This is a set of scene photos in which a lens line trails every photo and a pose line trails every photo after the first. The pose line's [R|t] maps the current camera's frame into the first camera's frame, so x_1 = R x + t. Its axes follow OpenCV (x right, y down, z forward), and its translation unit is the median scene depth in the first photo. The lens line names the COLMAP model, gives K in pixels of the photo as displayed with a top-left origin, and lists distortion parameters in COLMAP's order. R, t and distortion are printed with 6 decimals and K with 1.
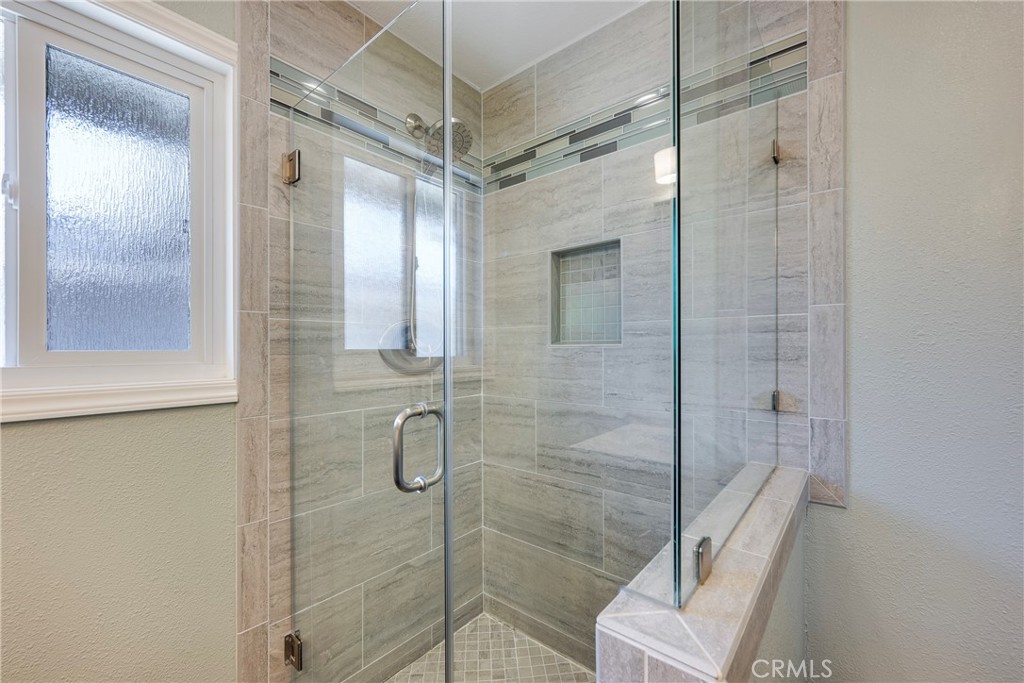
lens RADIAL K [[413.9, 0, 506.5], [0, 413.9, 347.0], [0, 0, 1]] dist [-0.003726, 0.000376]
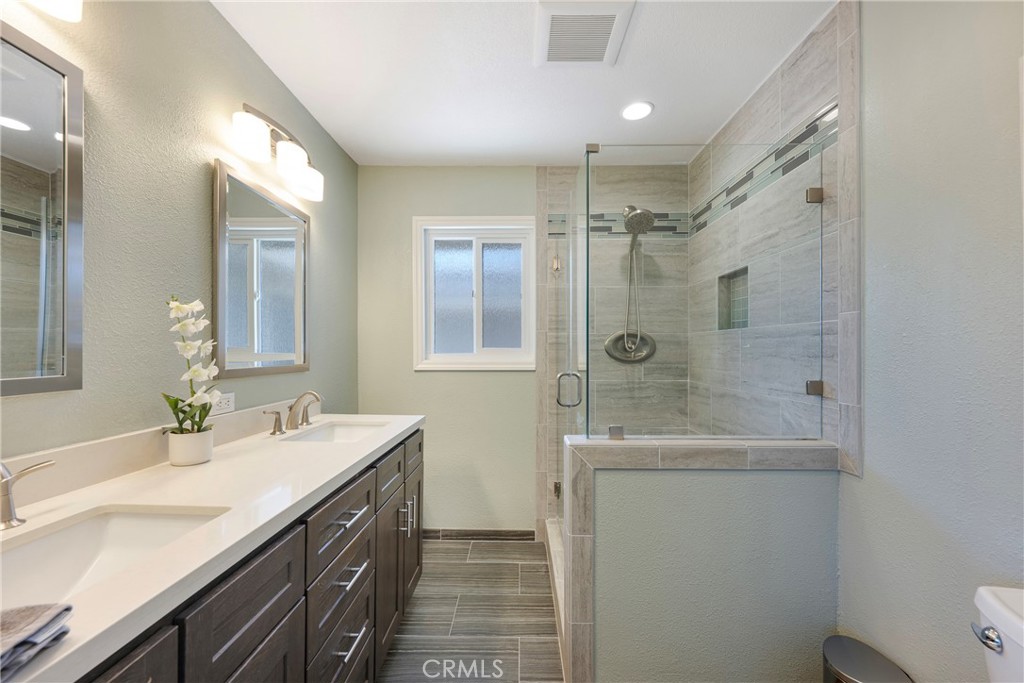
lens RADIAL K [[401.9, 0, 511.6], [0, 401.9, 347.3], [0, 0, 1]] dist [-0.001610, -0.000239]
pose [[0.629888, 0.000888, -0.776686, 0.908582], [-0.000417, 1.000000, 0.000806, 0.001377], [0.776686, -0.000184, 0.629888, -0.466625]]
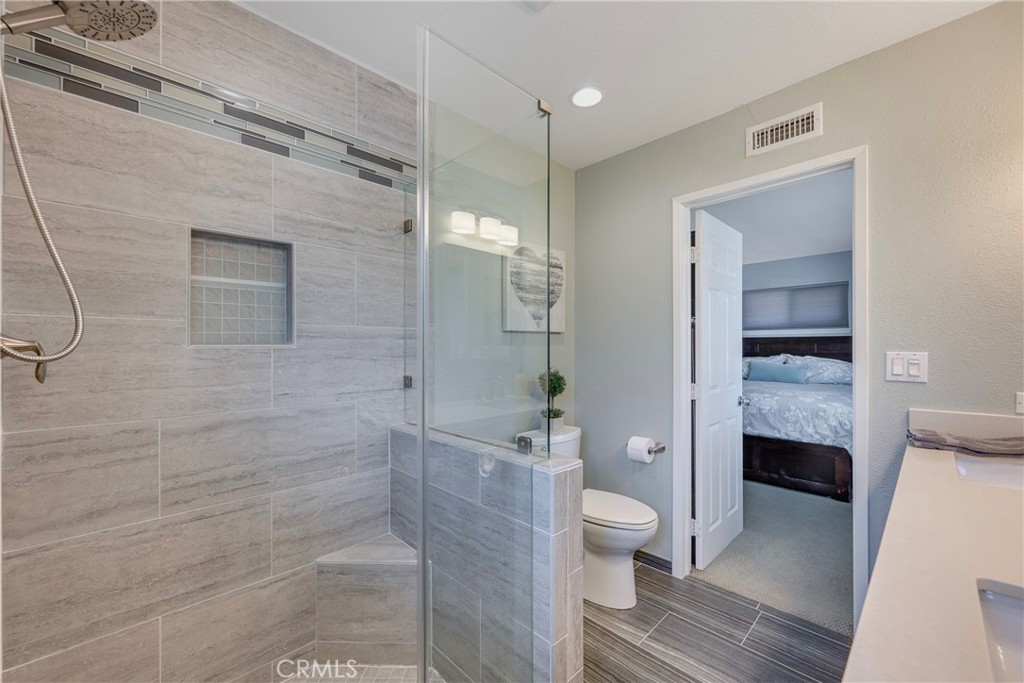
lens RADIAL K [[413.9, 0, 508.9], [0, 413.9, 347.8], [0, 0, 1]] dist [-0.003726, 0.000376]
pose [[0.095310, 0.005290, 0.995434, -0.800390], [0.000298, 0.999986, -0.005343, 0.006411], [-0.995448, 0.000806, 0.095307, 0.404742]]
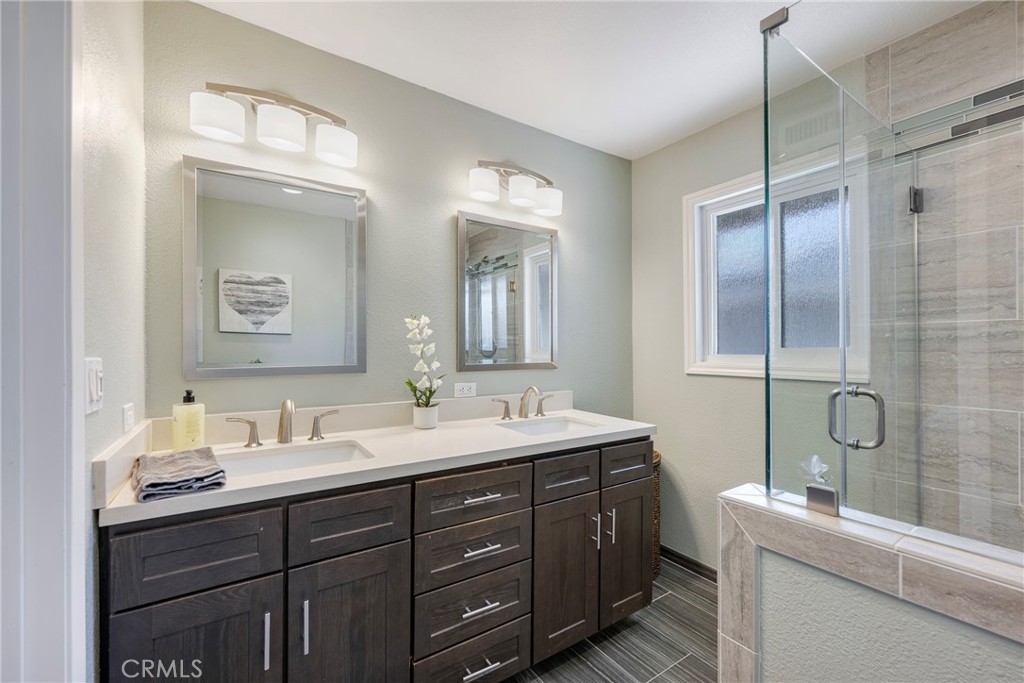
lens RADIAL K [[413.9, 0, 503.6], [0, 413.9, 346.6], [0, 0, 1]] dist [-0.003726, 0.000376]
pose [[-0.285617, 0.000753, -0.958344, 0.980825], [0.004950, 0.999988, -0.000689, -0.001664], [0.958331, -0.004941, -0.285617, 0.174061]]
